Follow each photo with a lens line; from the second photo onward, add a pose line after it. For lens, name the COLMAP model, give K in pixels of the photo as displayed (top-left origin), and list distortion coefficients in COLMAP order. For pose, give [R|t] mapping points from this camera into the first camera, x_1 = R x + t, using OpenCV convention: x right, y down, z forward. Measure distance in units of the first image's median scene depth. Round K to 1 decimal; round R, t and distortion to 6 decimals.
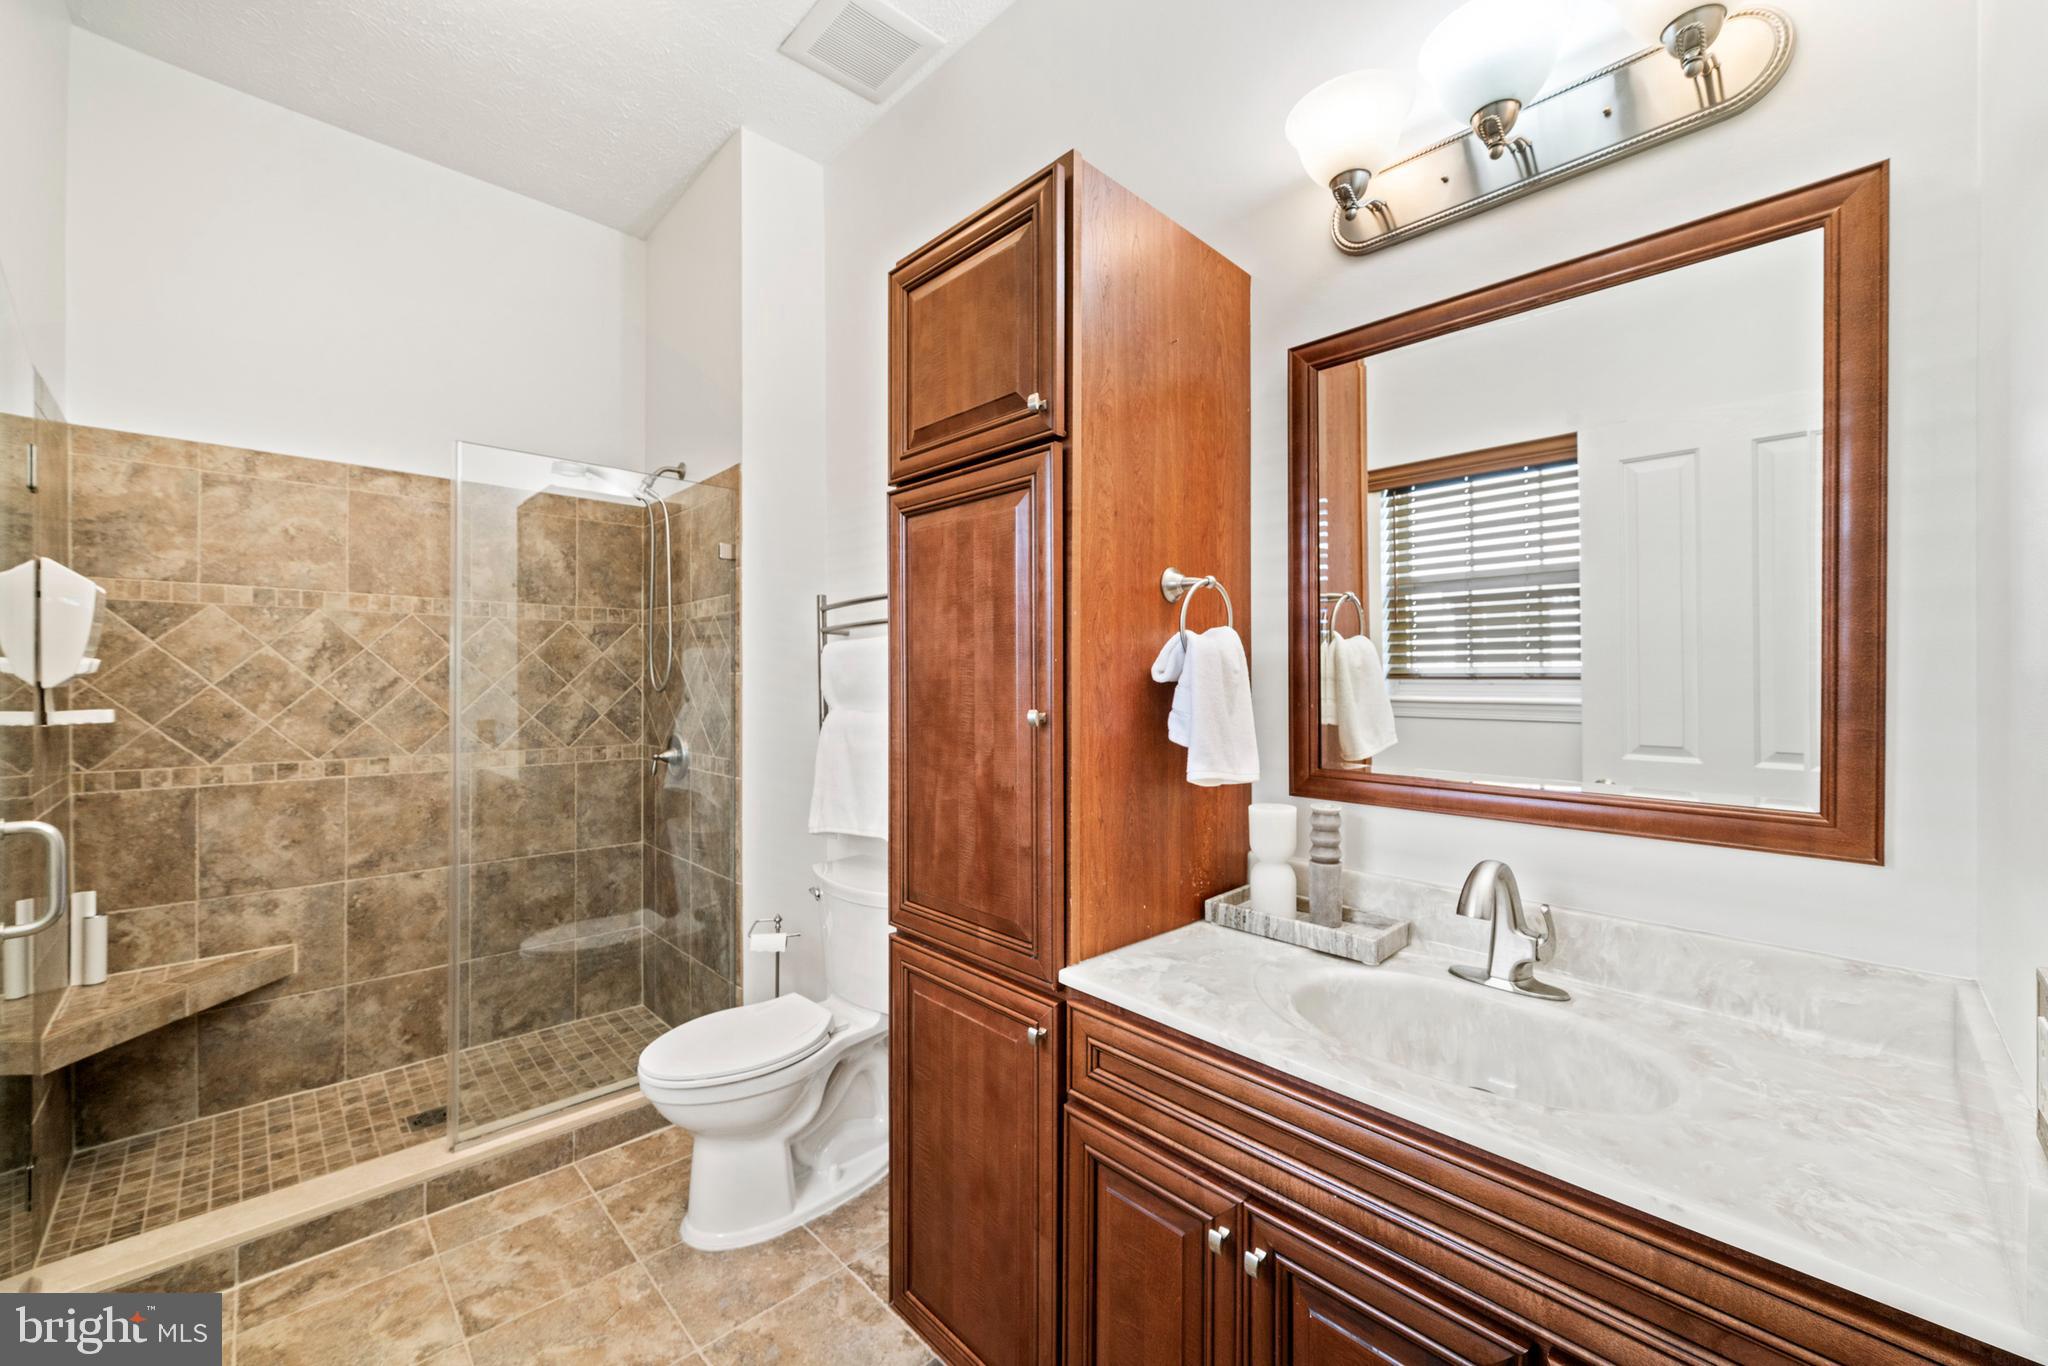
lens RADIAL K [[794.0, 0, 1026.5], [0, 794.0, 681.8], [0, 0, 1]] dist [-0.004129, 0.000891]
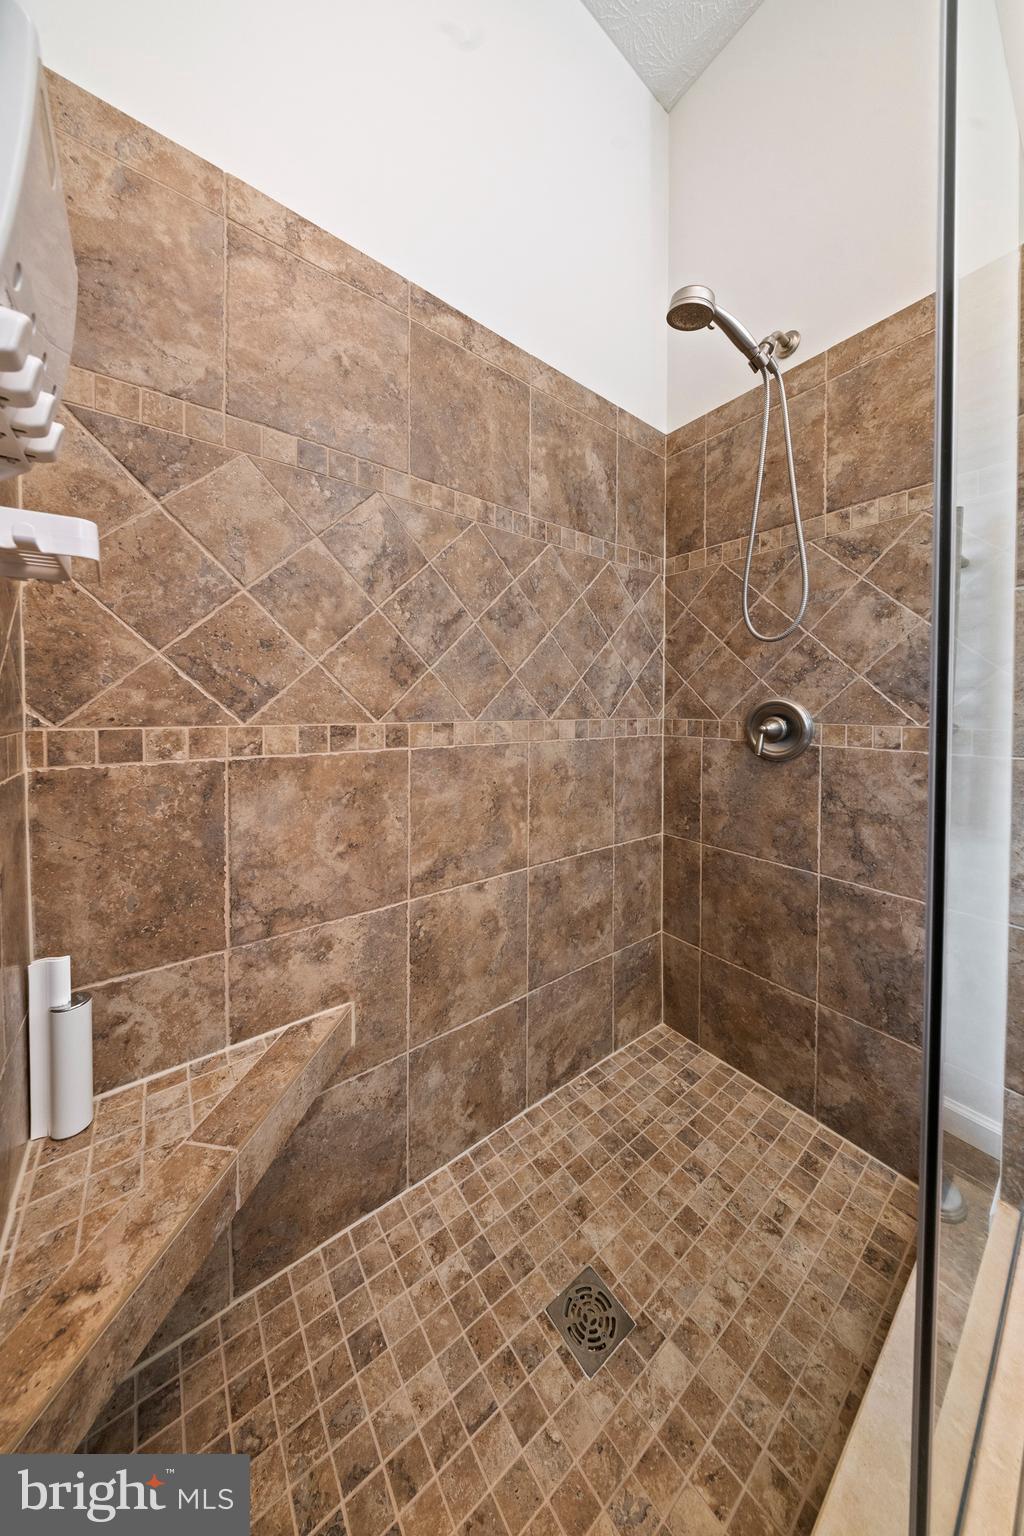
lens RADIAL K [[471.9, 0, 542.8], [0, 471.9, 715.3], [0, 0, 1]] dist [-0.000925, -0.000886]
pose [[0.995946, 0.014719, -0.088742, -0.733884], [-0.012265, 0.999529, 0.028132, 0.081358], [0.089114, -0.026930, 0.995657, 0.630414]]
